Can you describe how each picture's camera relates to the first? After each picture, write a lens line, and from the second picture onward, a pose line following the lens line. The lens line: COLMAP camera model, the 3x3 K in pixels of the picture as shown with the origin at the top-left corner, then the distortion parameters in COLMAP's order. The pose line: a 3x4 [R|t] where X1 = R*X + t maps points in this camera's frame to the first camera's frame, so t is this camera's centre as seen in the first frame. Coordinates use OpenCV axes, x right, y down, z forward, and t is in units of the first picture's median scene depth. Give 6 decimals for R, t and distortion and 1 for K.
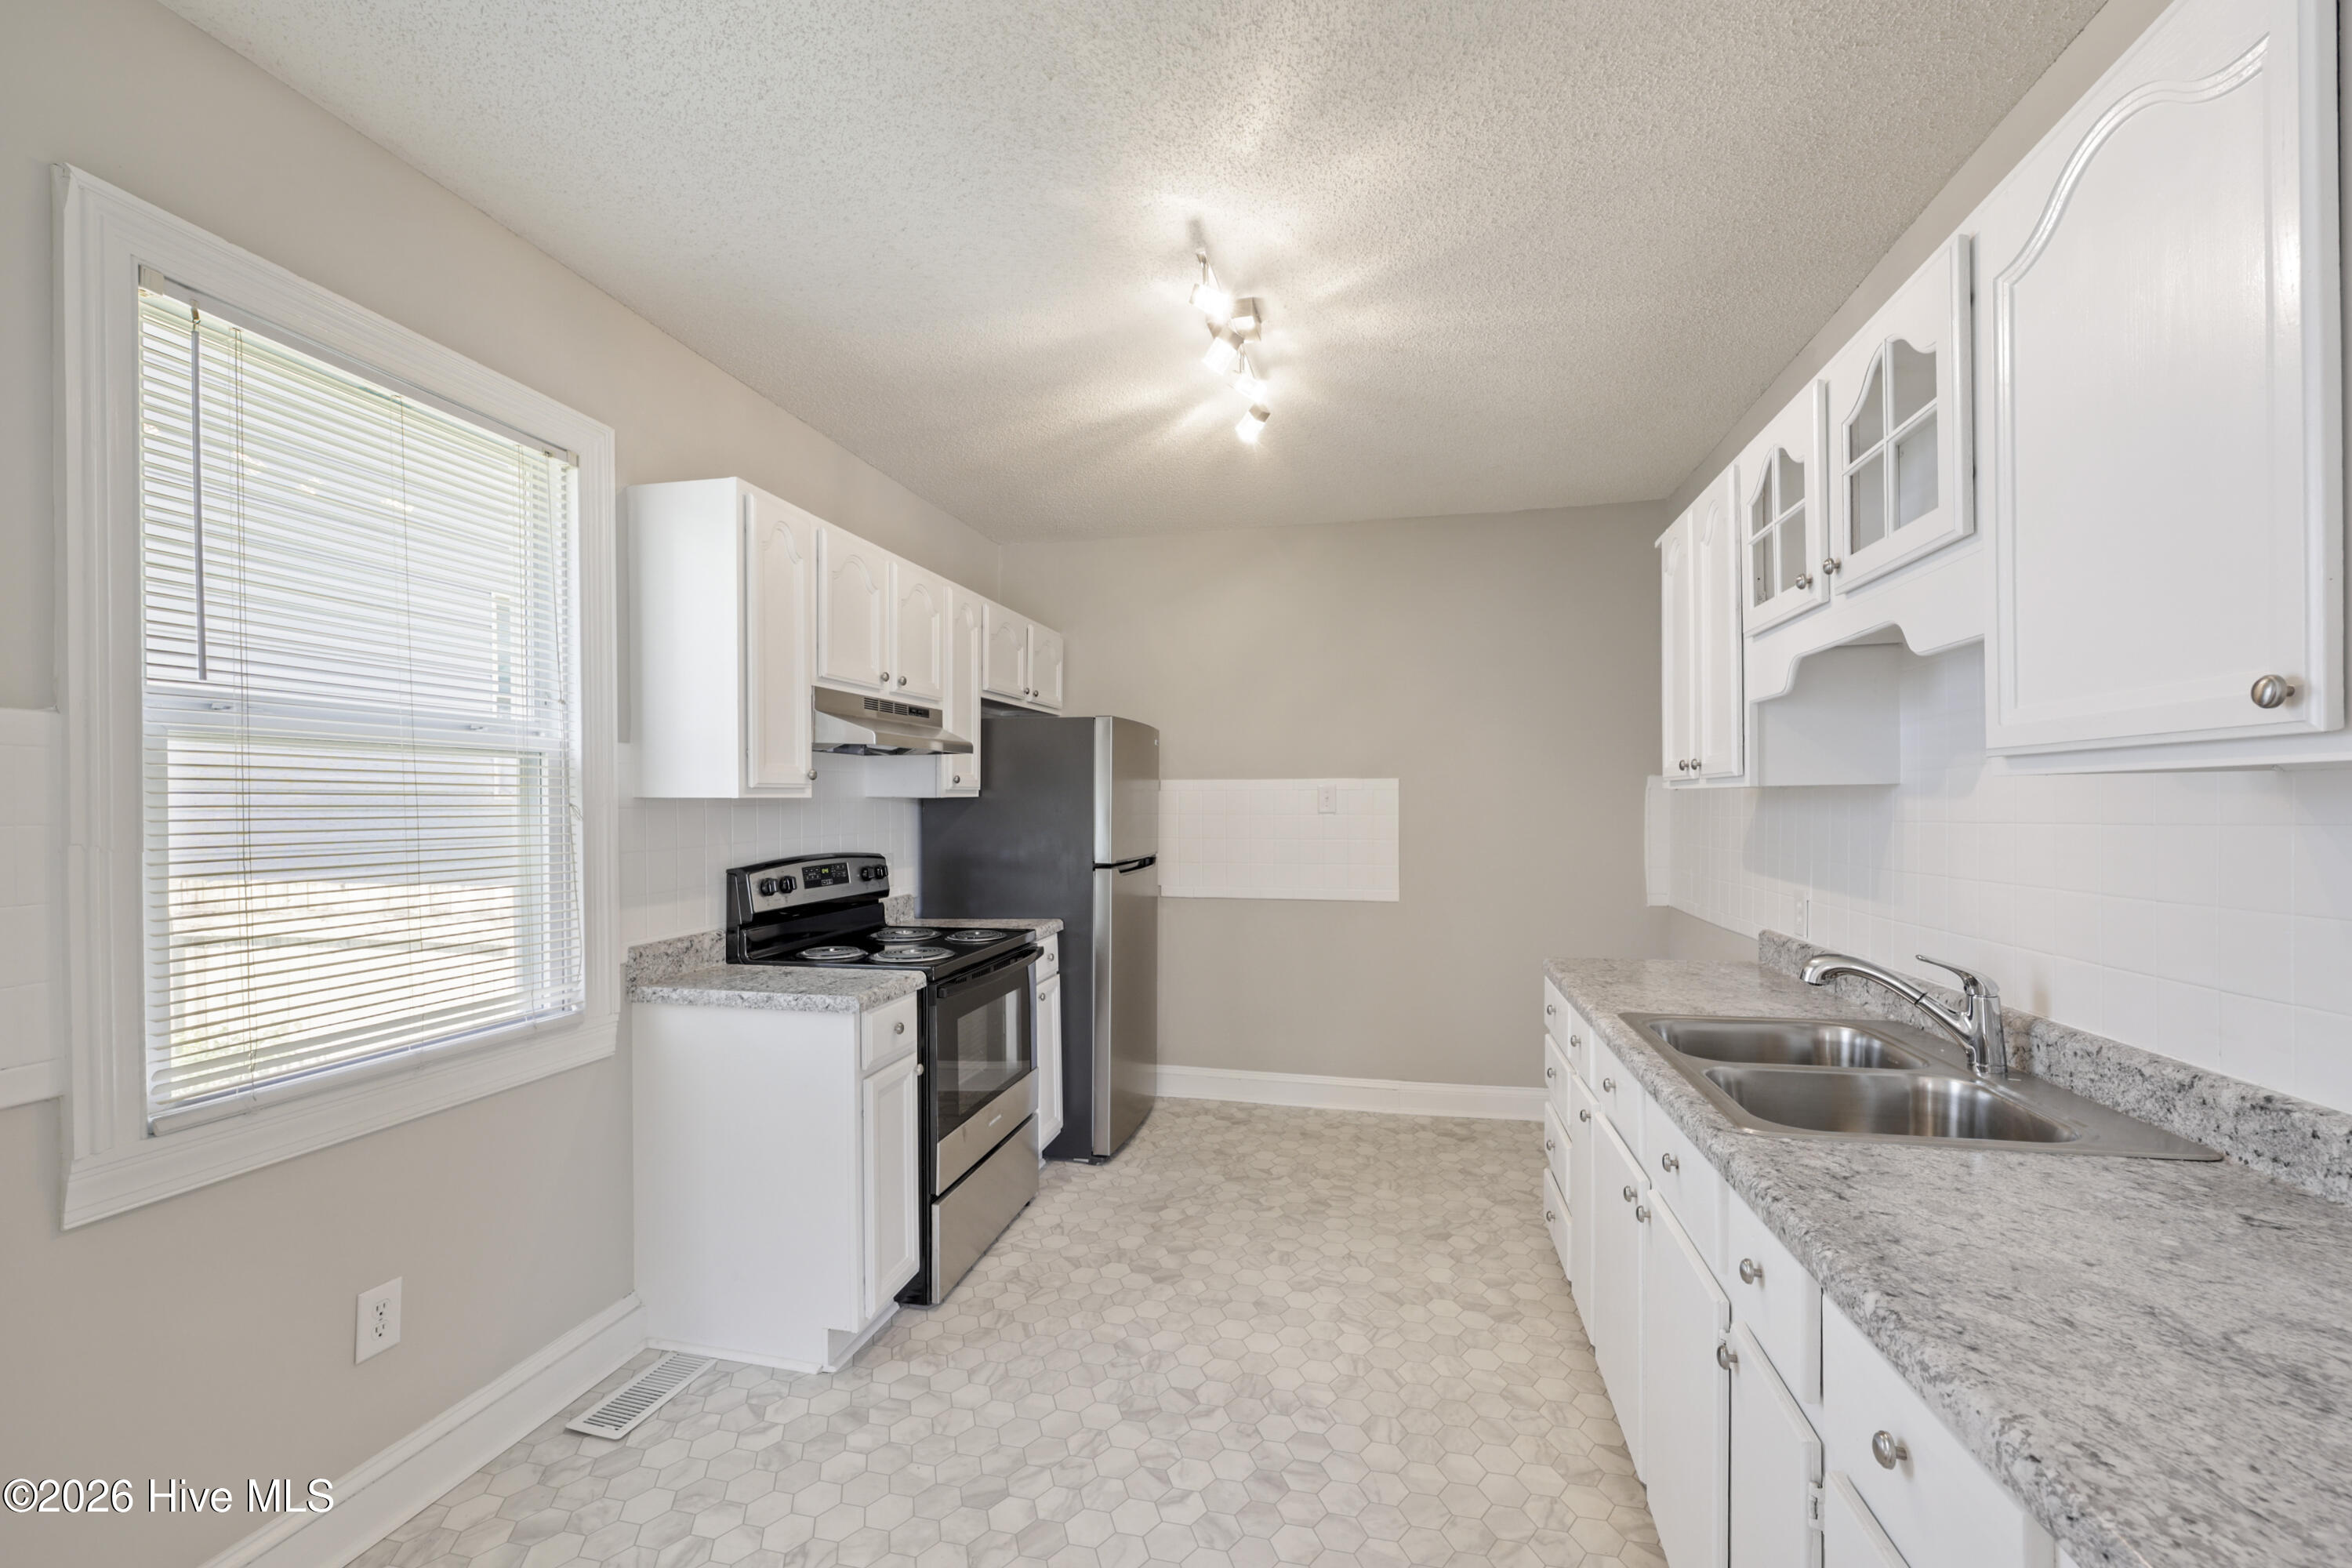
lens RADIAL K [[975.7, 0, 1167.2], [0, 975.7, 800.1], [0, 0, 1]] dist [-0.001107, 0.000831]
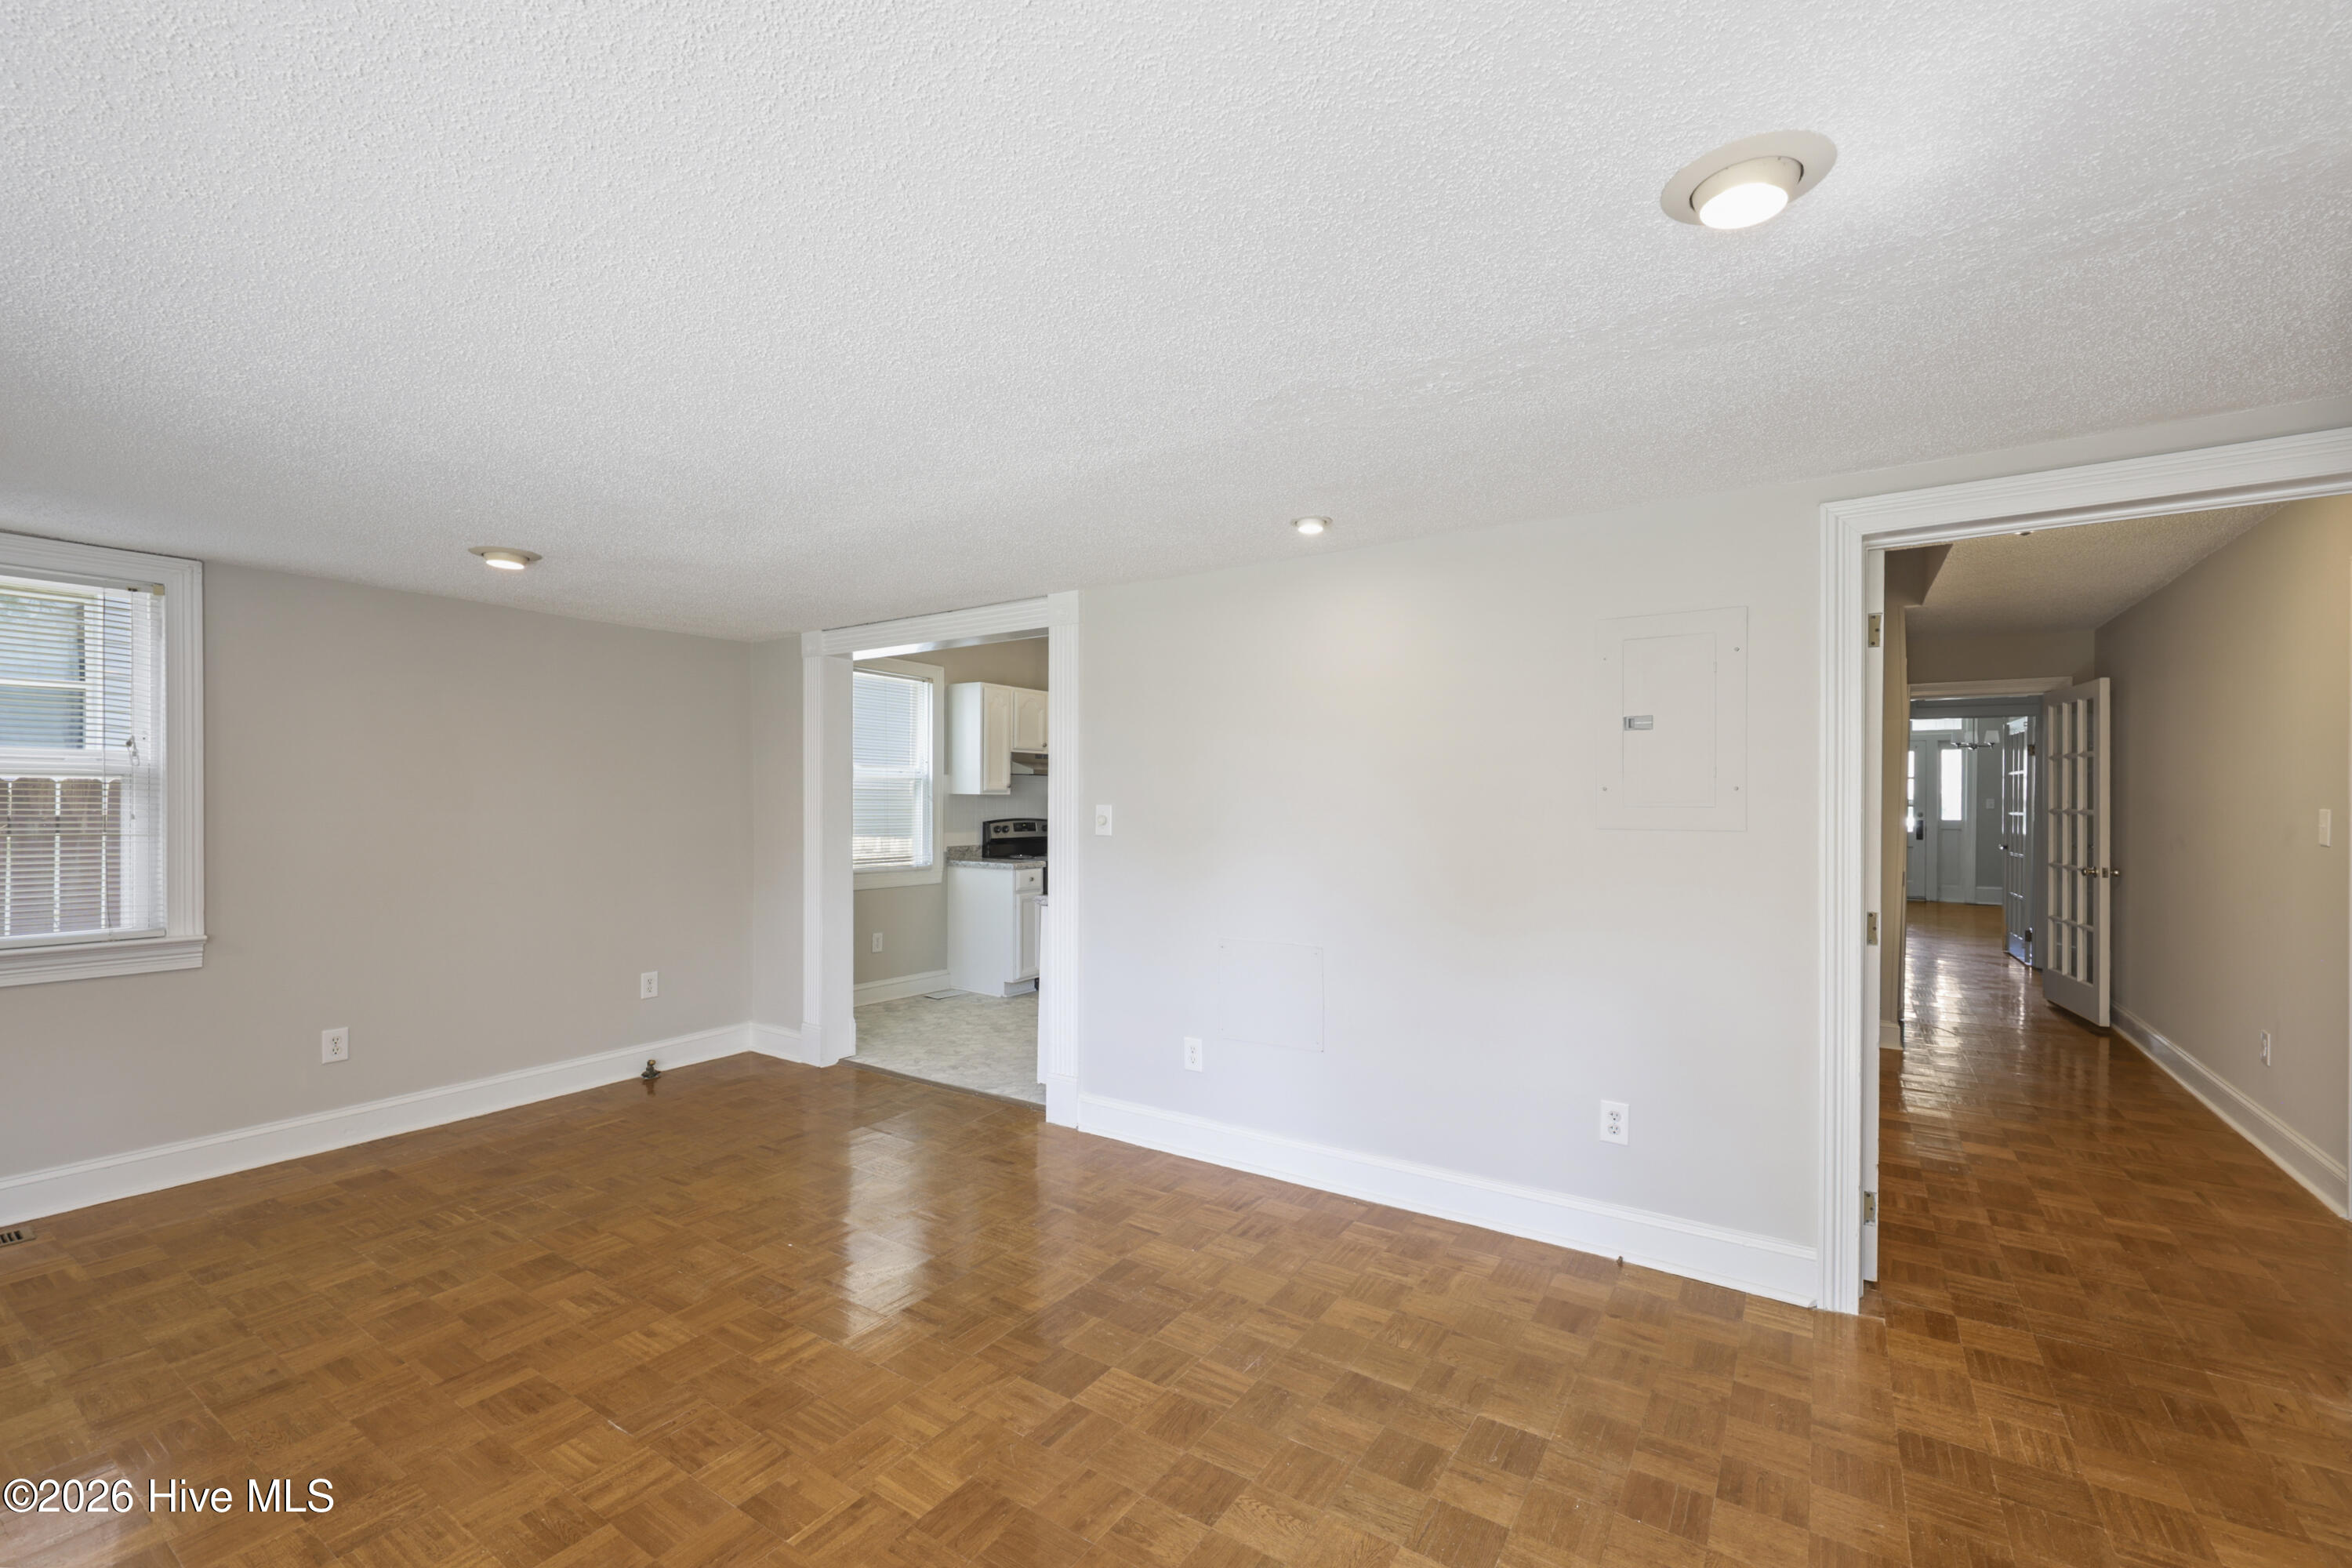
lens RADIAL K [[975.7, 0, 1153.4], [0, 975.7, 803.9], [0, 0, 1]] dist [-0.001107, 0.000831]
pose [[0.934329, 0.014457, -0.356119, 1.032871], [-0.013600, 0.999895, 0.004911, 0.004812], [0.356153, 0.000255, 0.934428, -1.457651]]
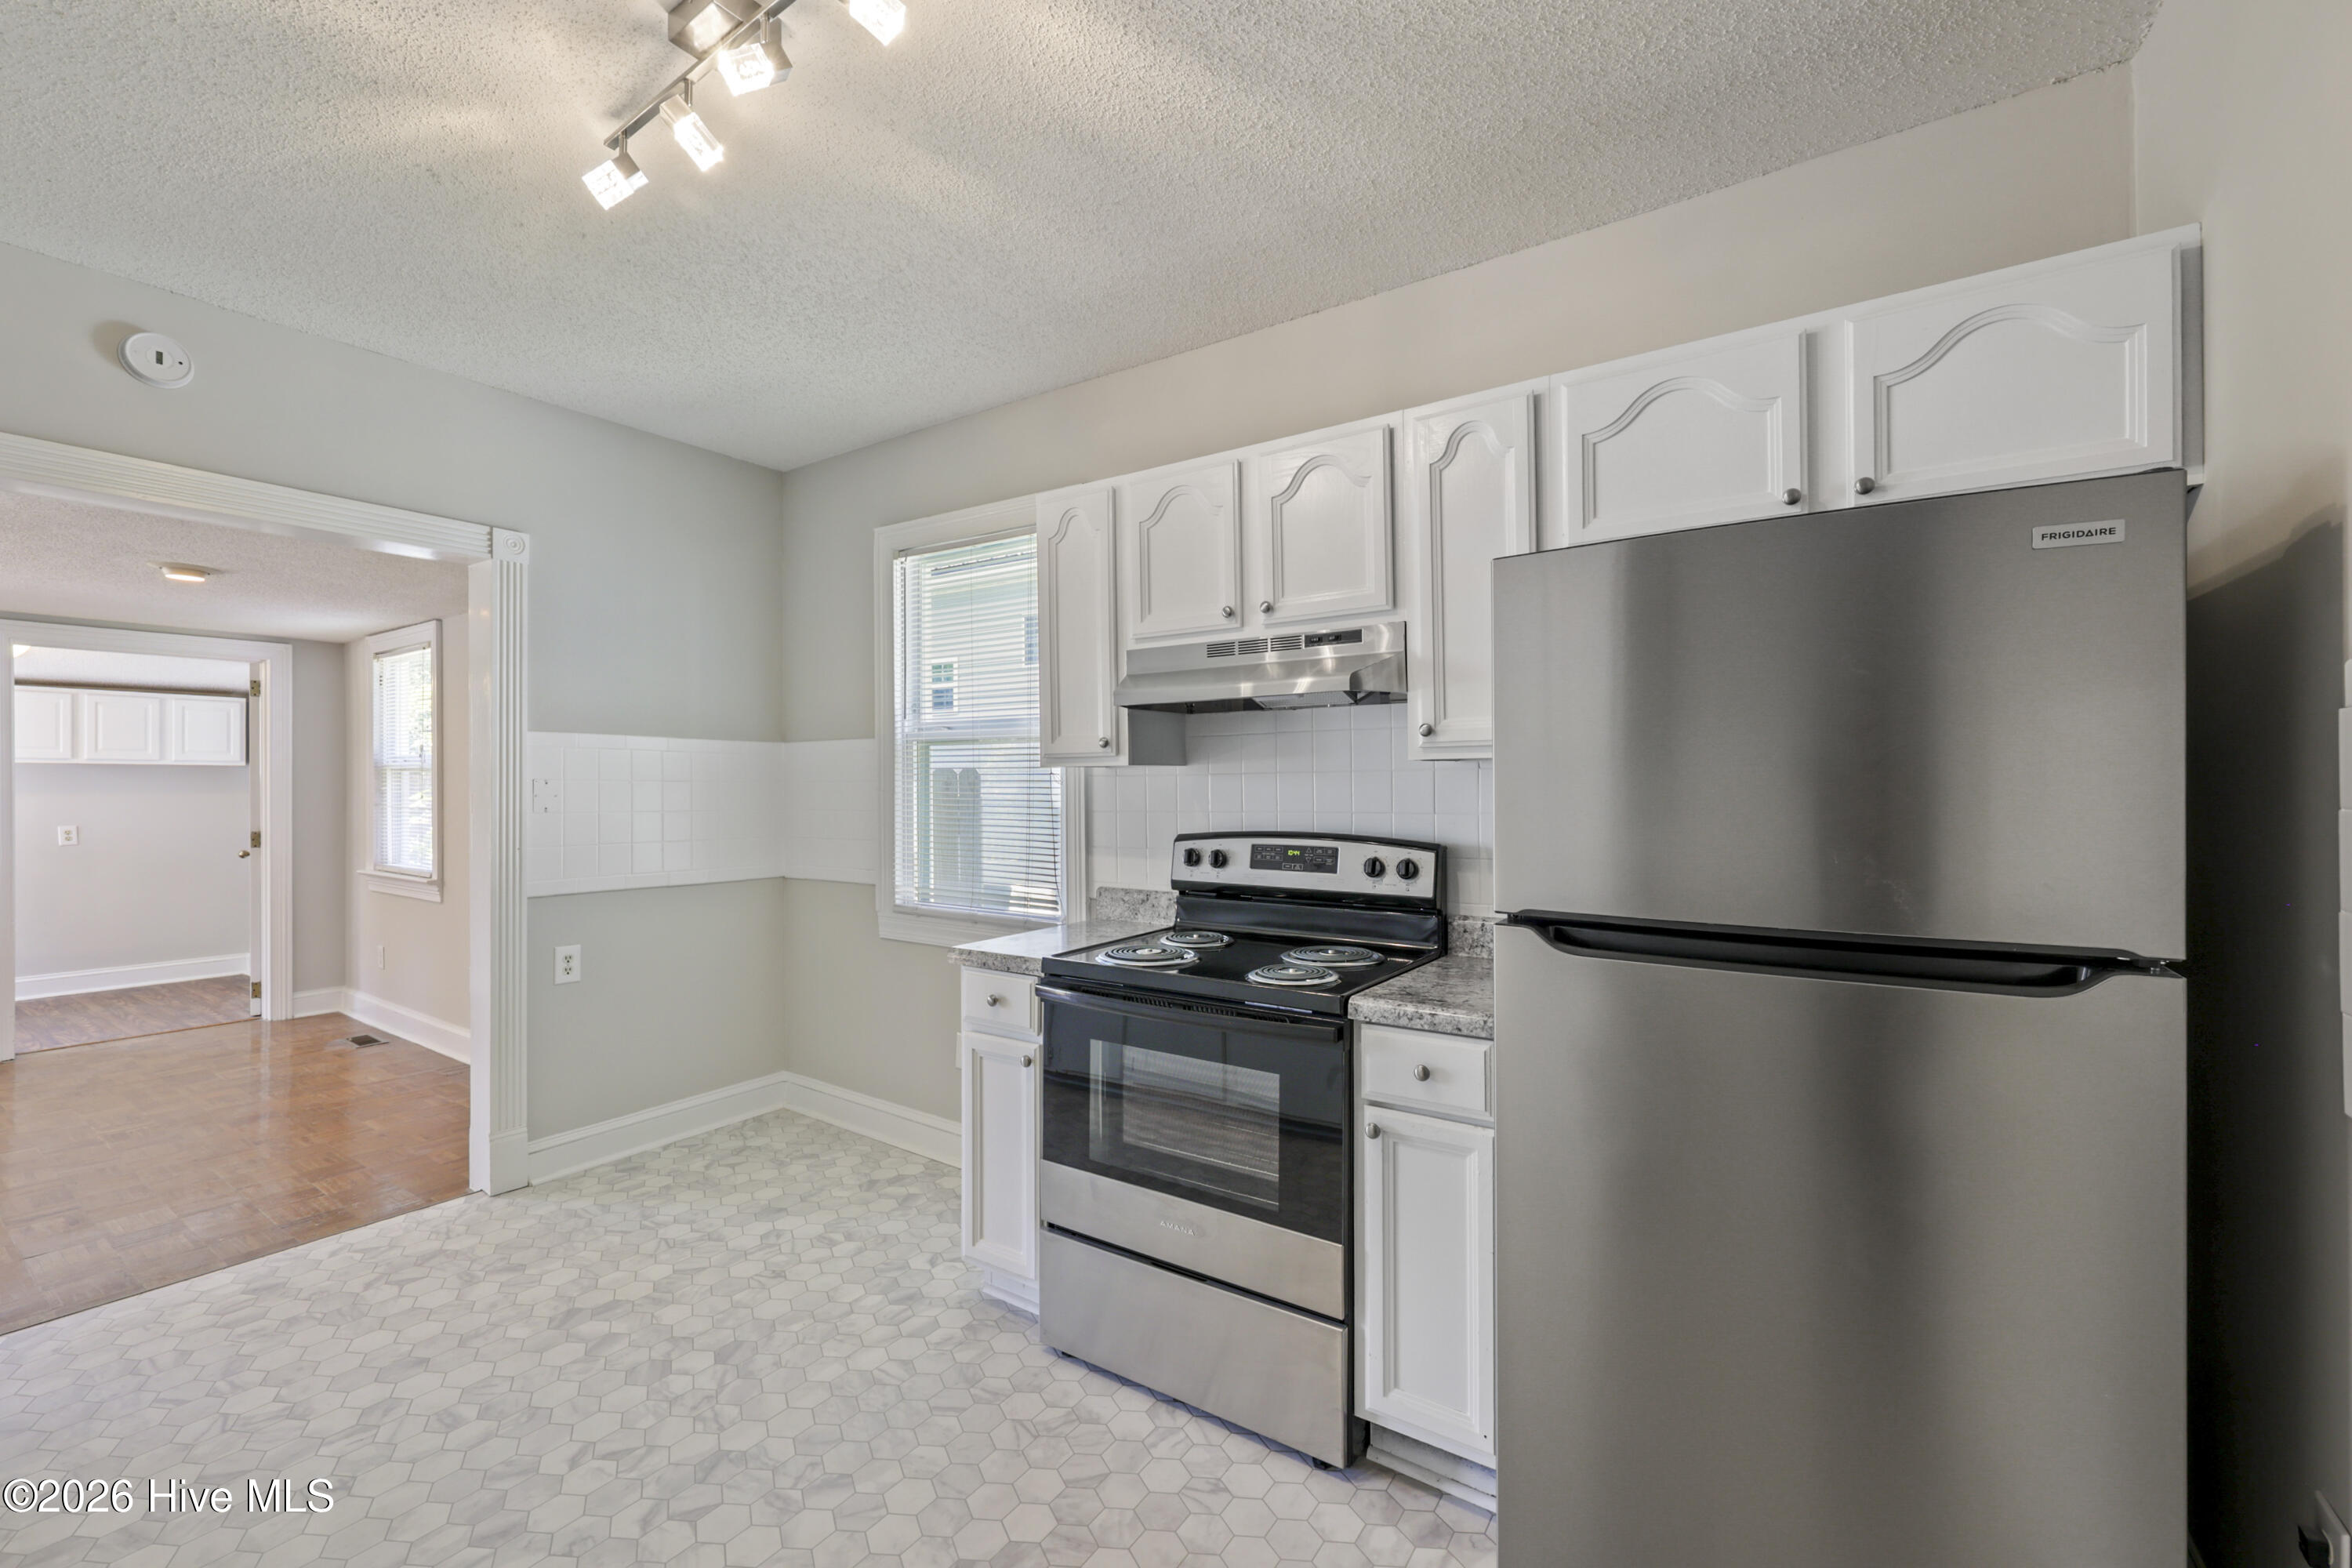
lens RADIAL K [[975.7, 0, 1189.2], [0, 975.7, 774.2], [0, 0, 1]] dist [-0.001107, 0.000831]
pose [[-0.360644, 0.001574, -0.932702, 0.577351], [0.006629, 0.999978, -0.000876, 0.007727], [0.932680, -0.006499, -0.360646, 1.560200]]
